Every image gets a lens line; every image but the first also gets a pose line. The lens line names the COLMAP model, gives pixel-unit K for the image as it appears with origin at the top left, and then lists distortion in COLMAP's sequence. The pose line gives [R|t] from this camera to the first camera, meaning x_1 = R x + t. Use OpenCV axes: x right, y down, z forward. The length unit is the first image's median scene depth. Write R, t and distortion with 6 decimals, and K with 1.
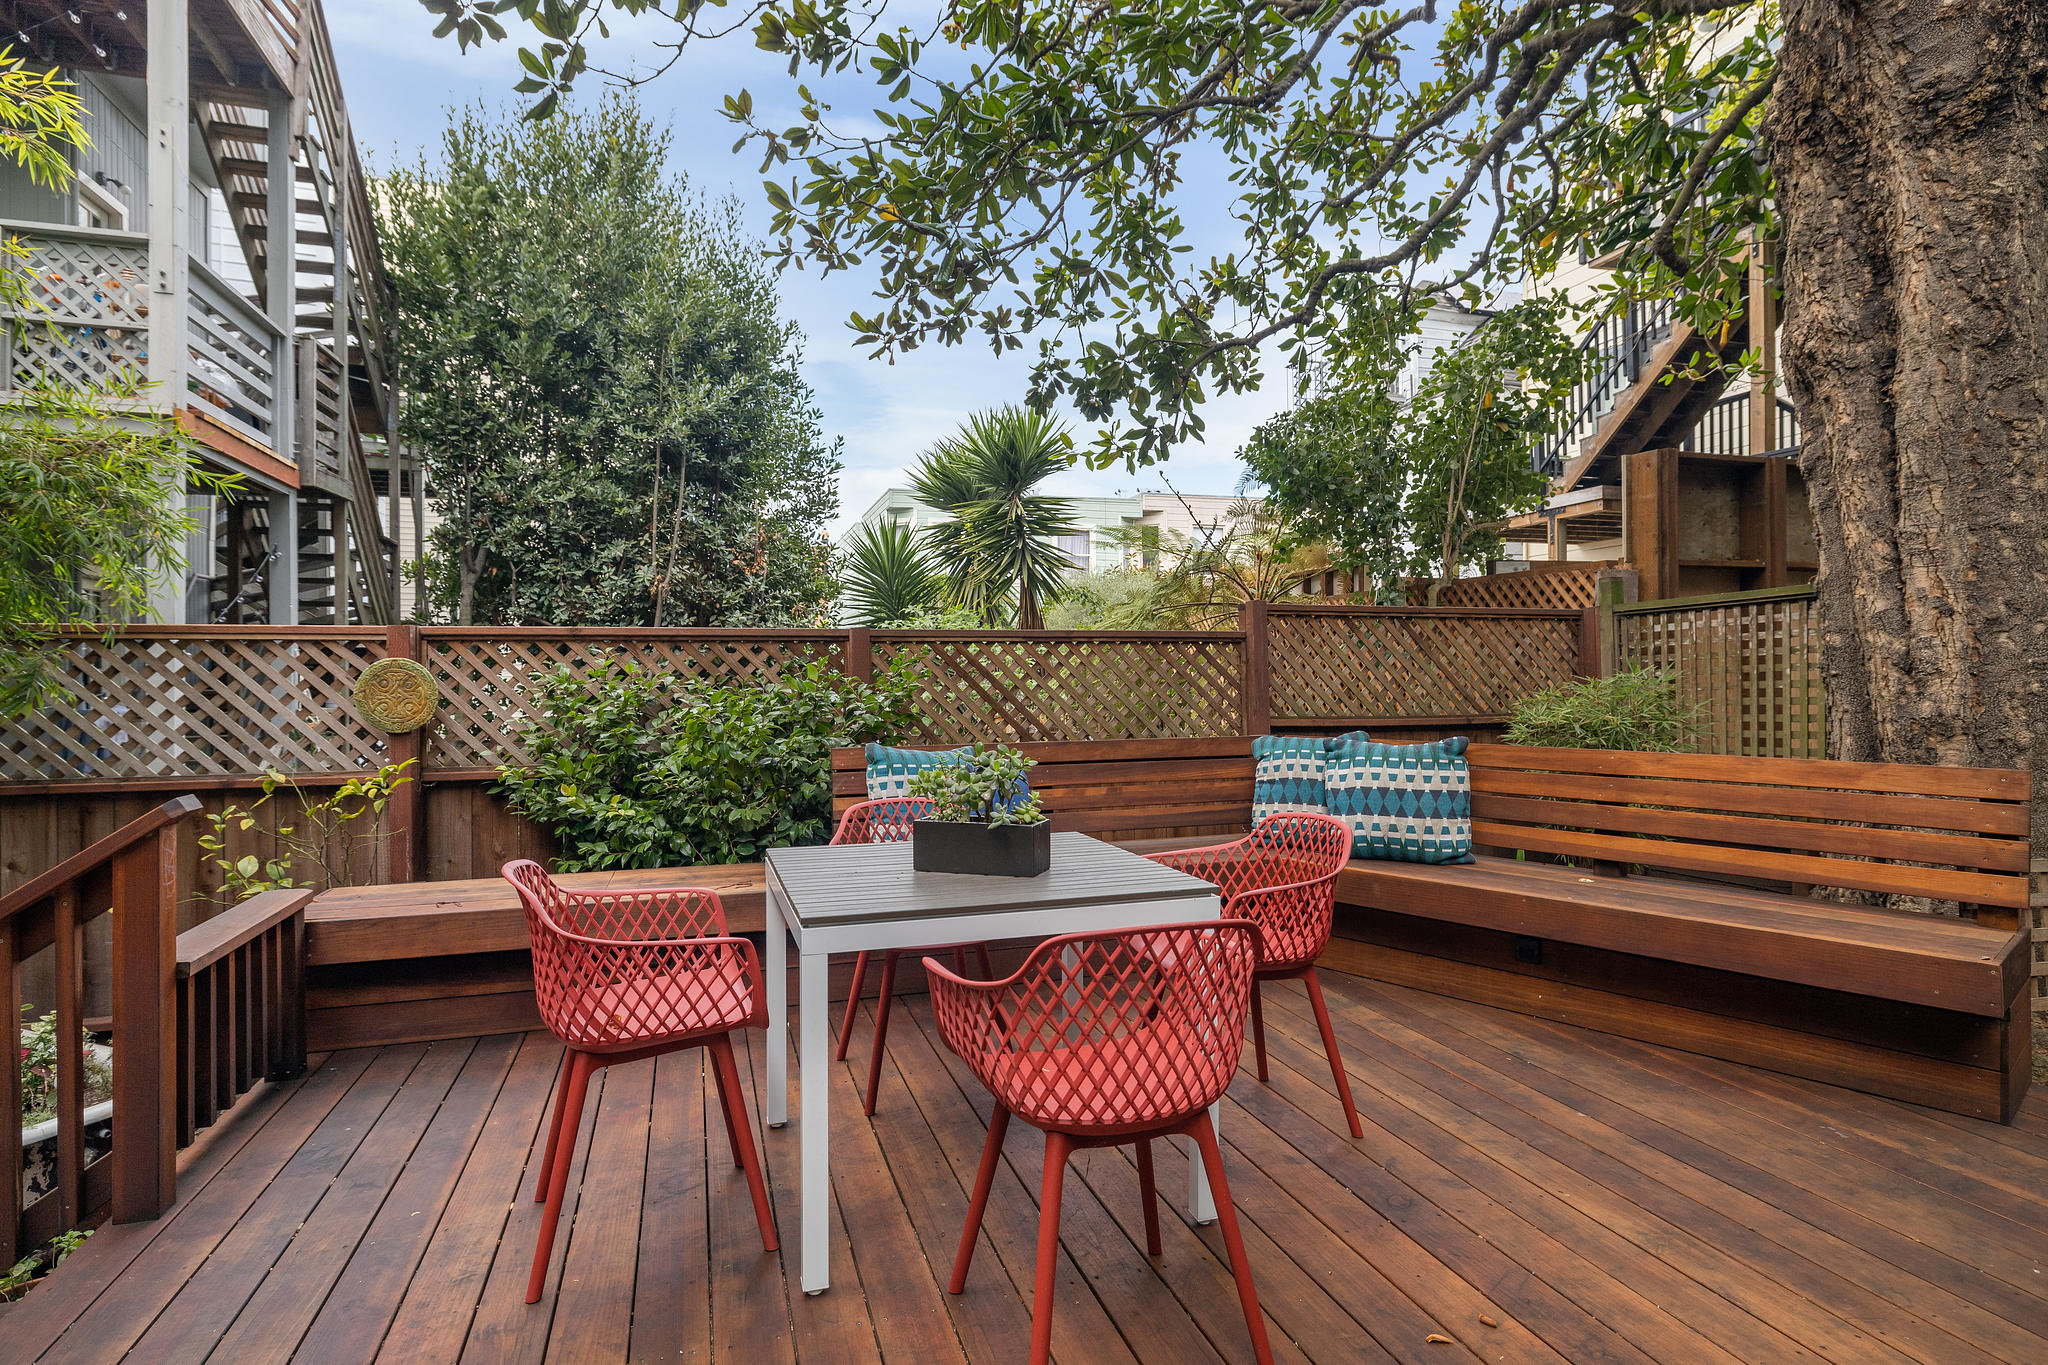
lens RADIAL K [[1062.5, 0, 1045.4], [0, 1062.5, 678.7], [0, 0, 1]] dist [-0.000216, -0.002193]
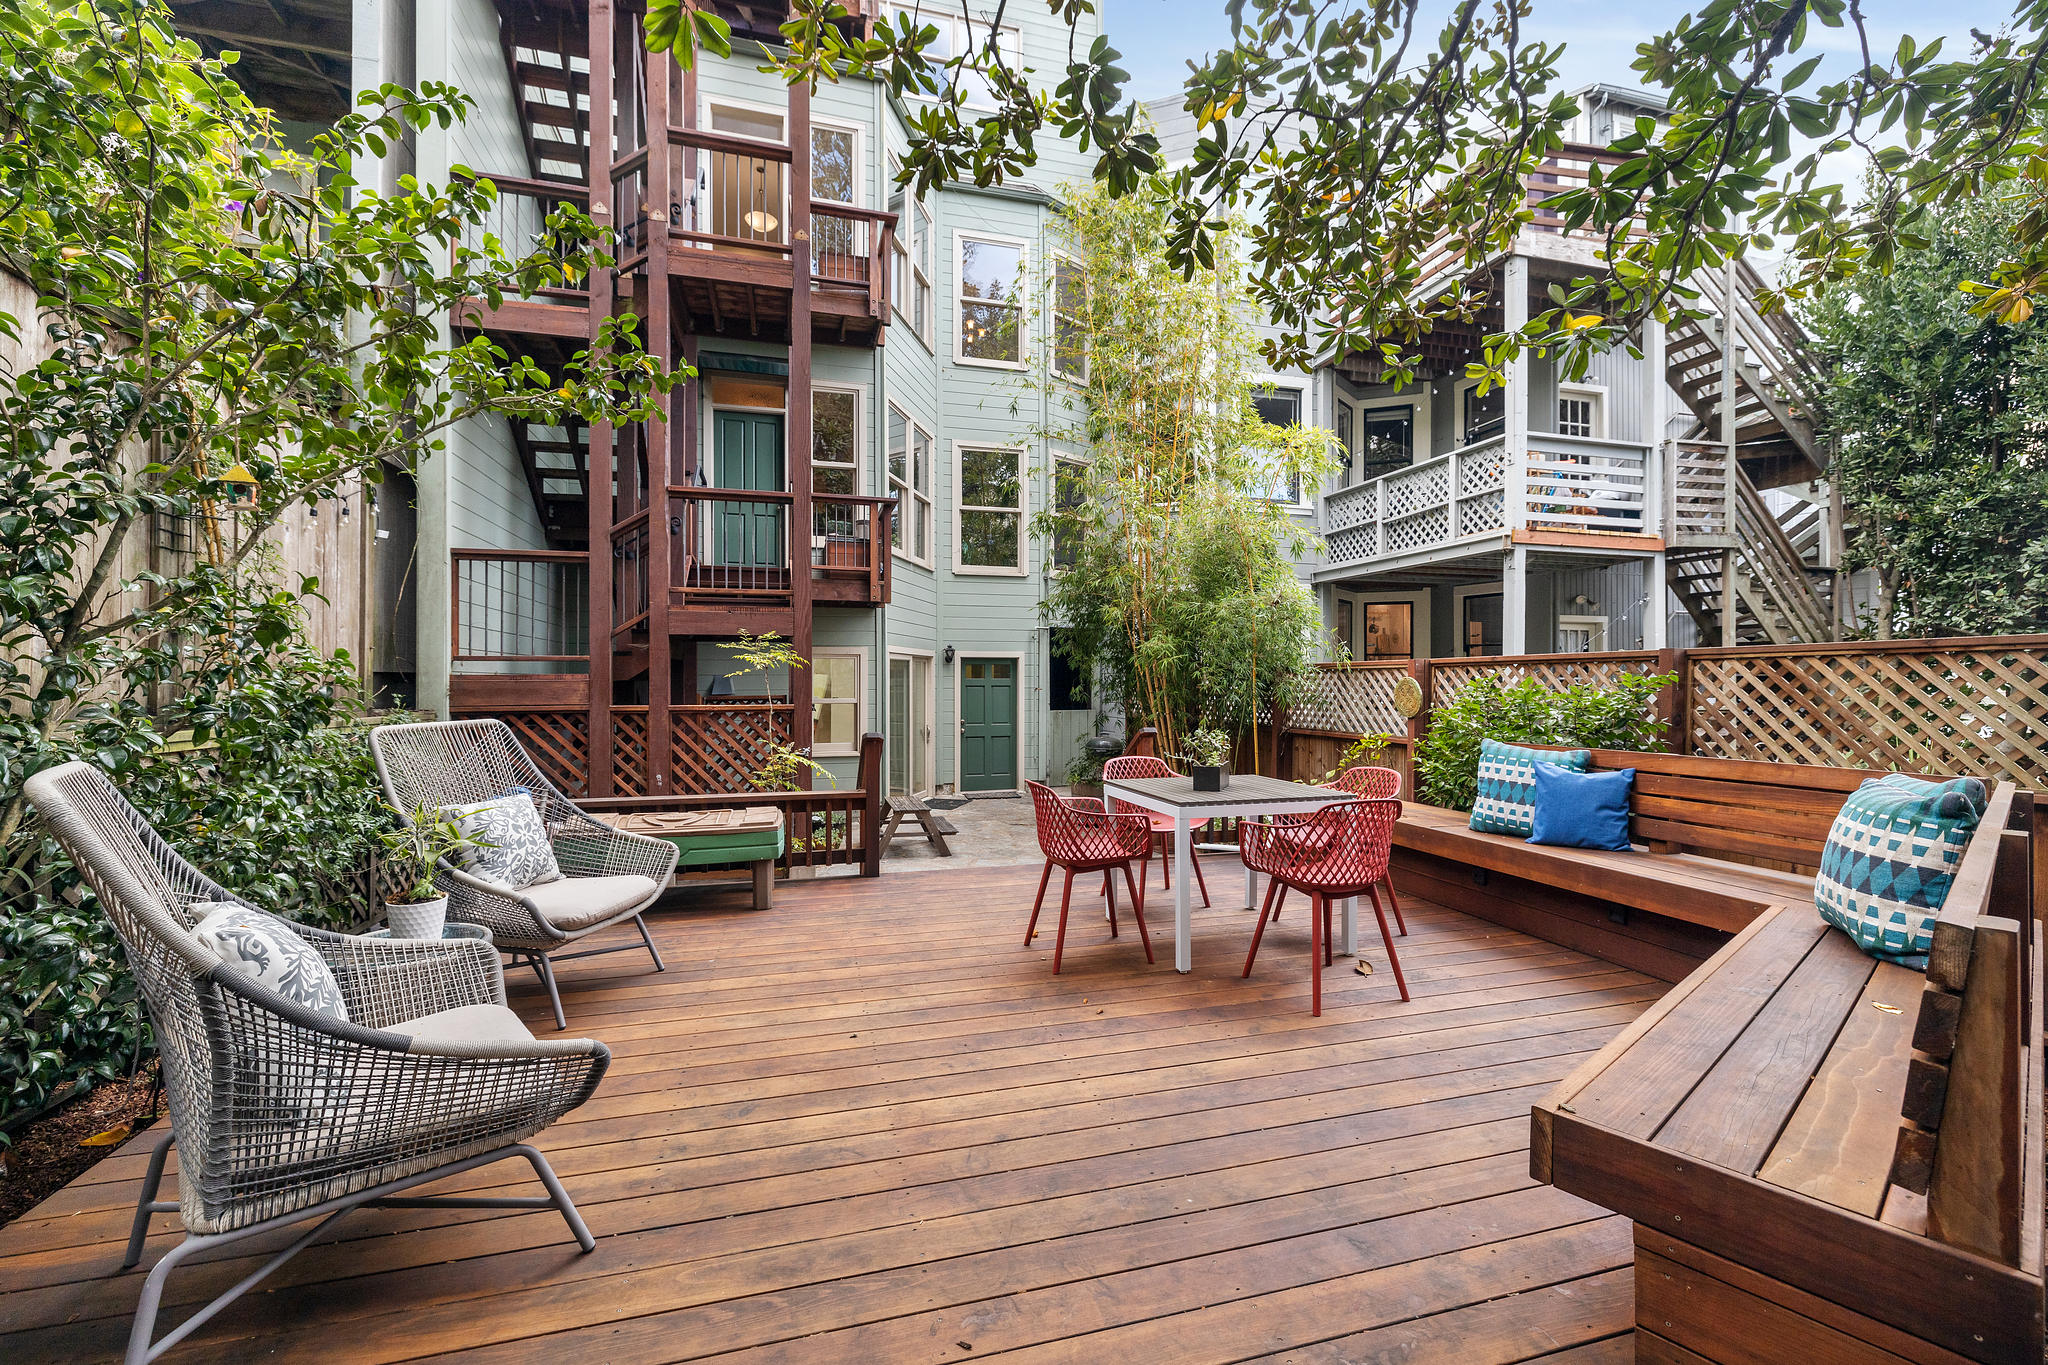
lens RADIAL K [[859.1, 0, 1029.9], [0, 859.1, 683.6], [0, 0, 1]] dist [0.000901, -0.000325]
pose [[-0.040160, 0.001894, -0.999191, 0.934572], [-0.001236, 0.999997, 0.001946, -0.010505], [0.999192, 0.001314, -0.040158, 0.423109]]
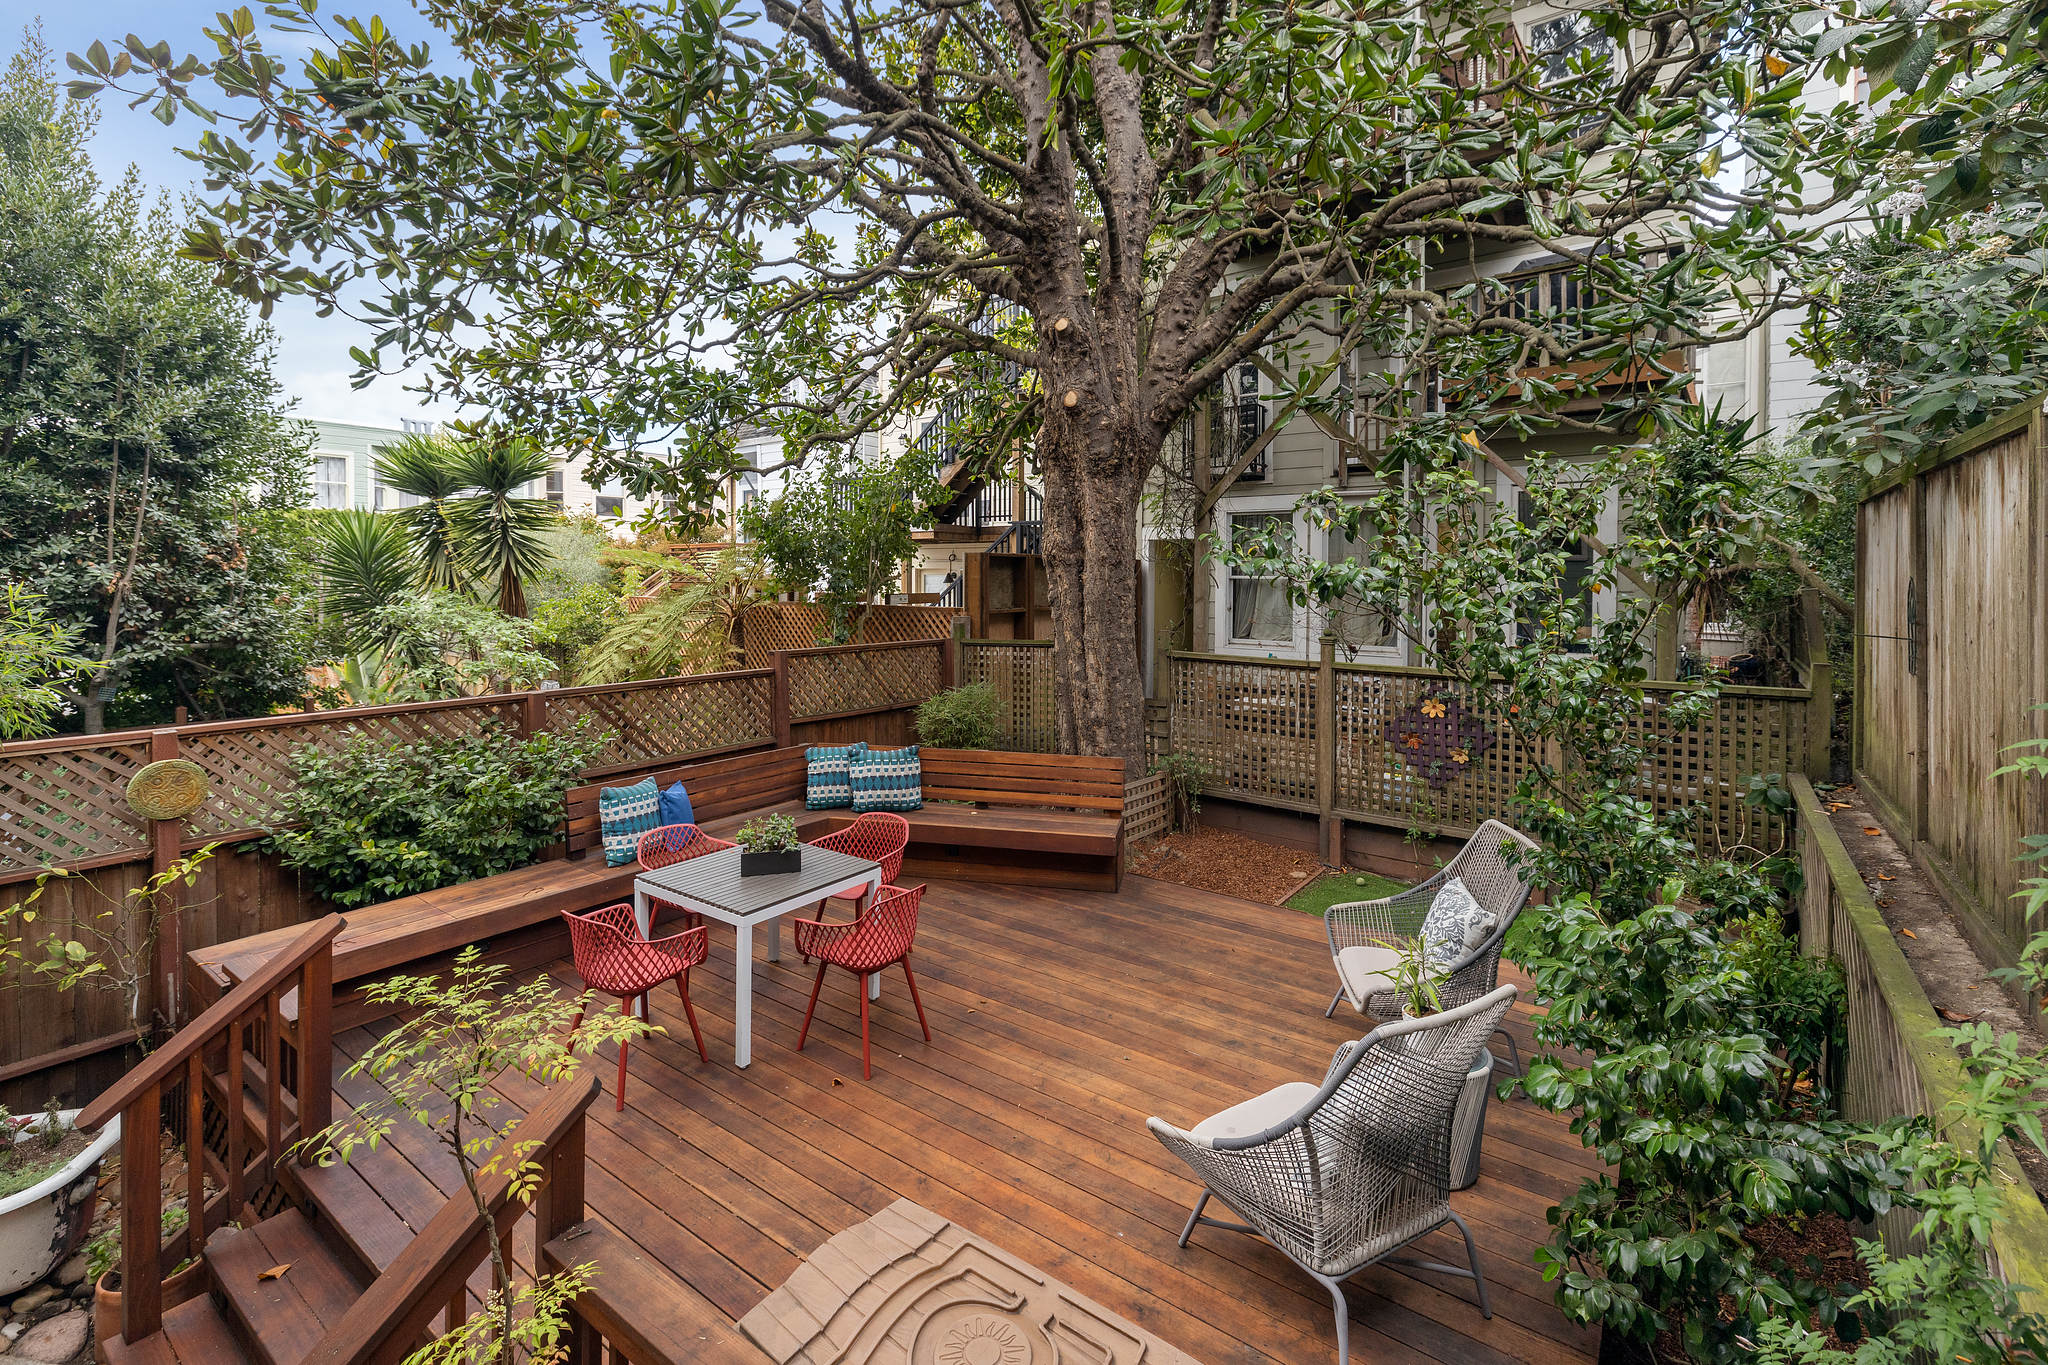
lens RADIAL K [[859.1, 0, 1018.6], [0, 859.1, 599.7], [0, 0, 1]] dist [0.000901, -0.000325]
pose [[0.814608, 0.000823, 0.580011, -0.395897], [-0.006647, 0.999947, 0.007917, -0.235699], [-0.579973, -0.010305, 0.814570, -0.439176]]
